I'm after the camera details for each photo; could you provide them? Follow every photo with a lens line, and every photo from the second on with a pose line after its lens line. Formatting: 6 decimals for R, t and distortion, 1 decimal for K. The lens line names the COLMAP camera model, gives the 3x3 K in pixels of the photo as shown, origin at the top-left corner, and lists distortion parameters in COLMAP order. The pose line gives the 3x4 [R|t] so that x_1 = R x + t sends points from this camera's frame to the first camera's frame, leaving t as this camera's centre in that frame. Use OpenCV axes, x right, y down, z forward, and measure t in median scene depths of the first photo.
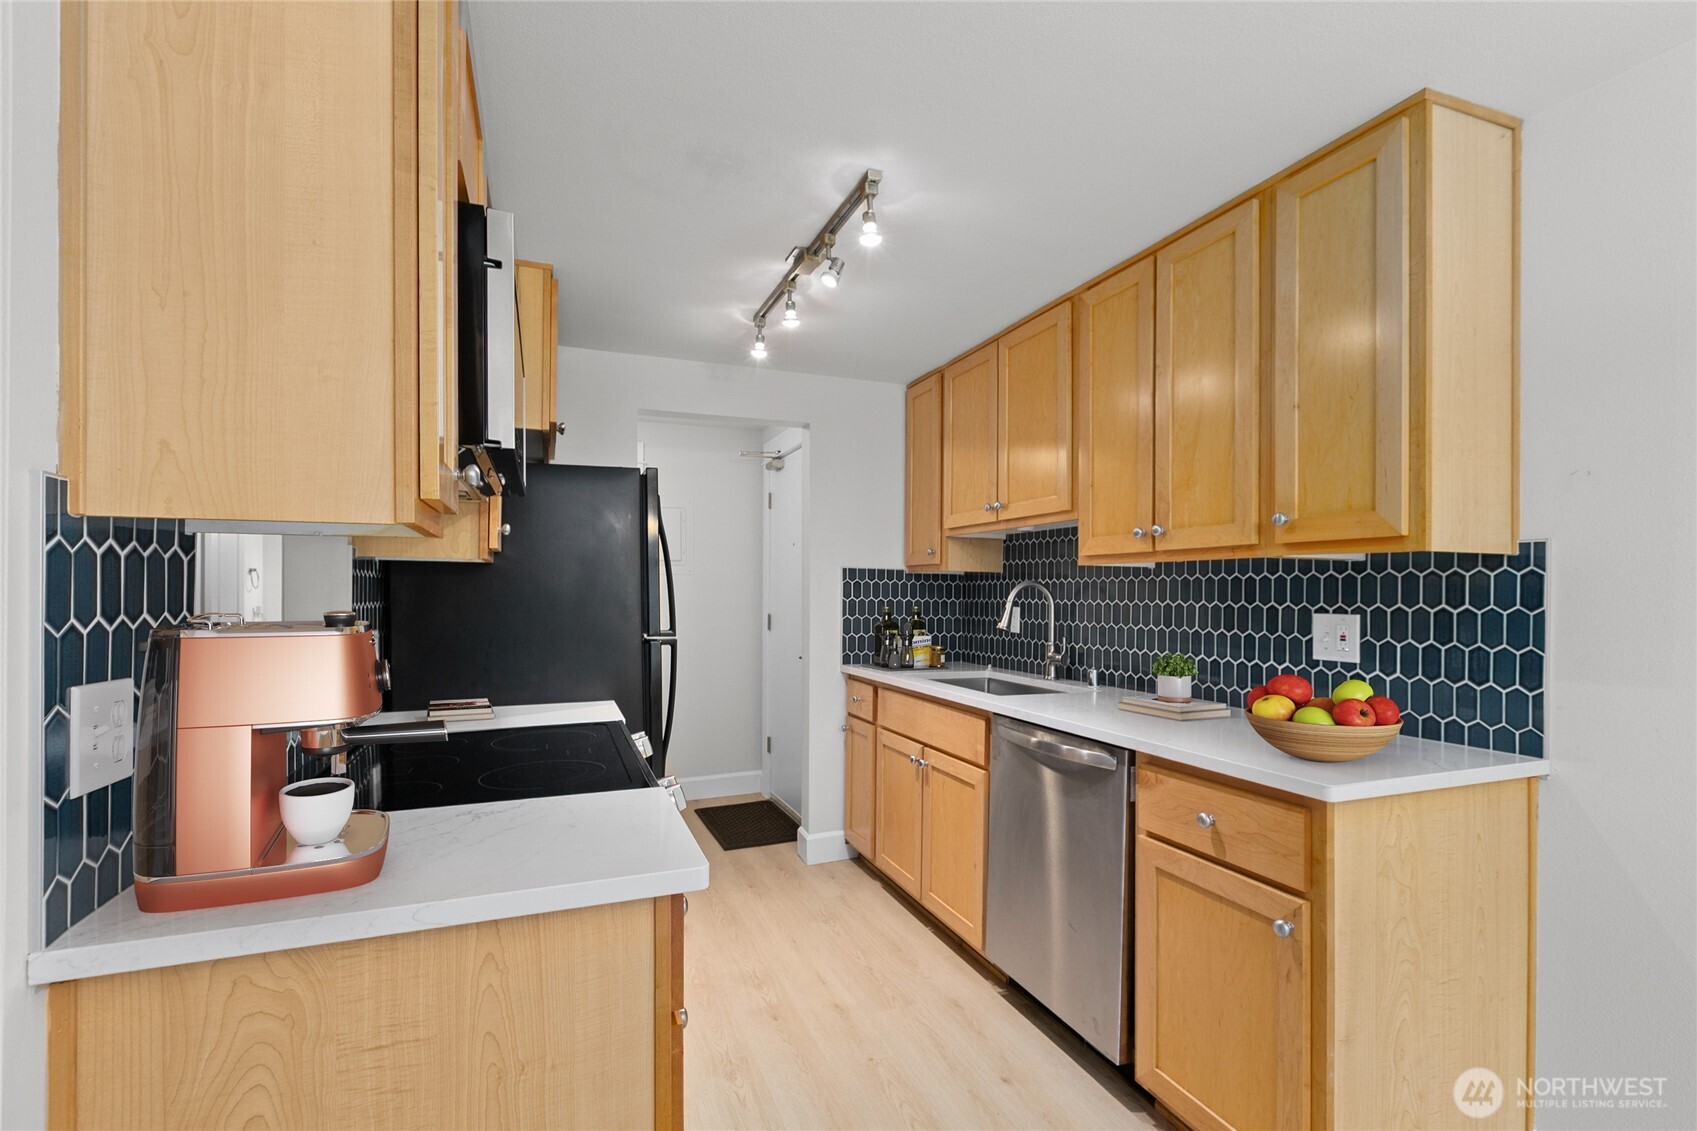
lens RADIAL K [[759.8, 0, 848.3], [0, 759.8, 589.0], [0, 0, 1]] dist [0.000541, -0.000760]
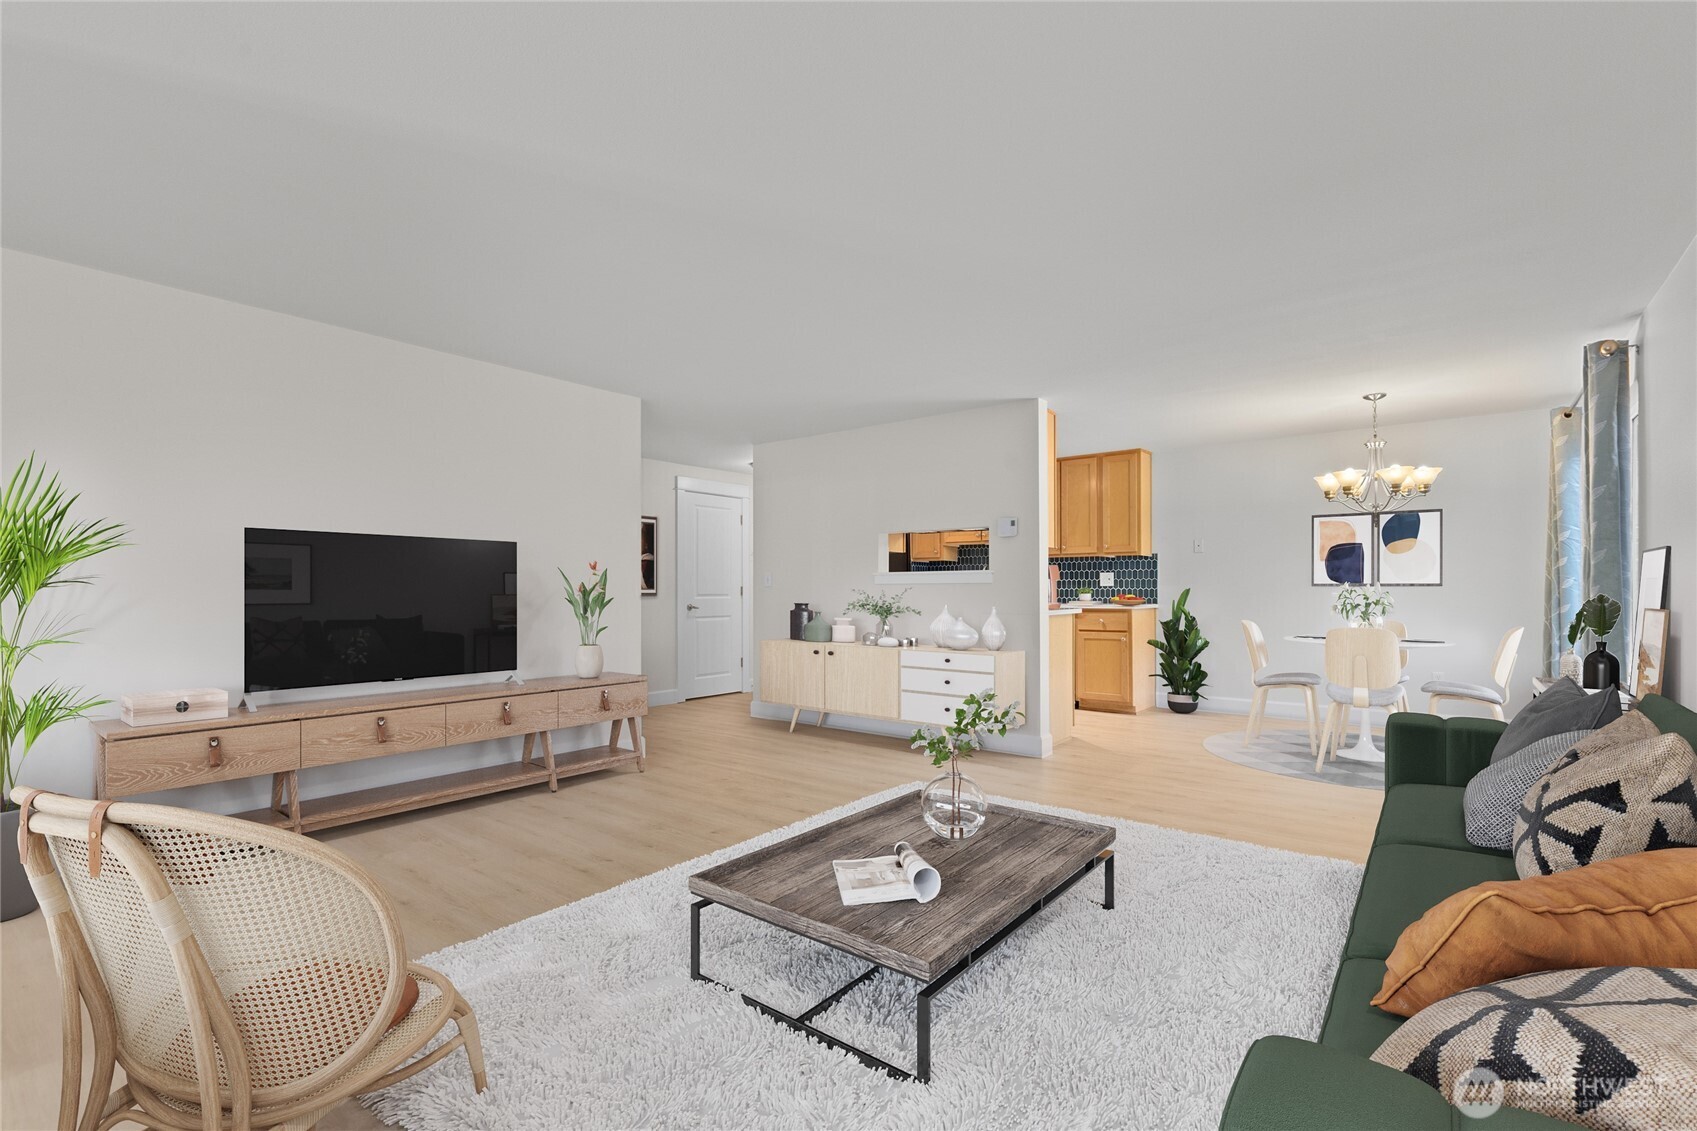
lens RADIAL K [[759.8, 0, 848.3], [0, 759.8, 589.0], [0, 0, 1]] dist [0.000541, -0.000760]
pose [[0.867494, -0.008956, 0.497367, -2.278450], [0.006728, 0.999958, 0.006272, 0.084206], [-0.497402, -0.002094, 0.867518, -1.543635]]
